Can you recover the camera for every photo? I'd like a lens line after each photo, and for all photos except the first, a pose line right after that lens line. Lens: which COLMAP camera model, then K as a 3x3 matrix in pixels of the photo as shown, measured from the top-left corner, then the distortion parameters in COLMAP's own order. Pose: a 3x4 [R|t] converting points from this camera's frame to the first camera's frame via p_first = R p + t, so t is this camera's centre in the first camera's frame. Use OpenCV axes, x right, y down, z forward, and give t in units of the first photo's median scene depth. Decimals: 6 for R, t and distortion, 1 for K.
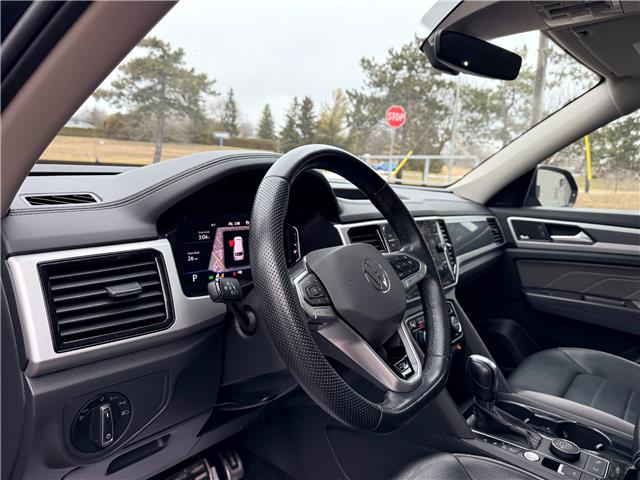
lens RADIAL K [[456.6, 0, 320.0], [0, 456.6, 240.0], [0, 0, 1]] dist [-0.006623, -0.003970]
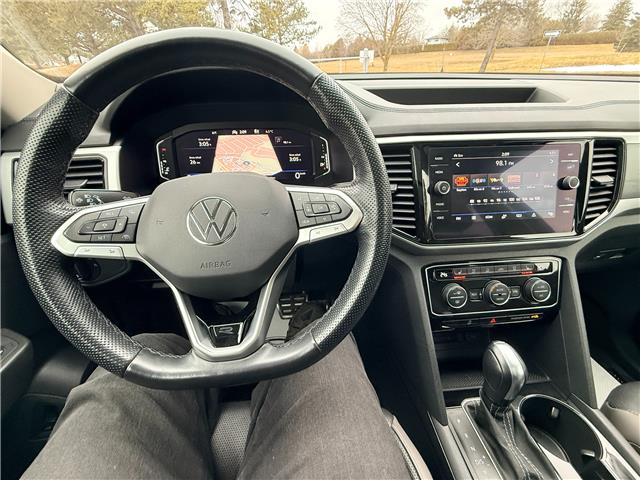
lens RADIAL K [[281.0, 0, 320.0], [0, 281.0, 240.0], [0, 0, 1]] dist [0.000227, 0.000316]
pose [[0.680287, 0.316098, -0.661280, 0.066540], [-0.050644, 0.920338, 0.387830, -0.009976], [0.731194, -0.230347, 0.642103, 0.097006]]
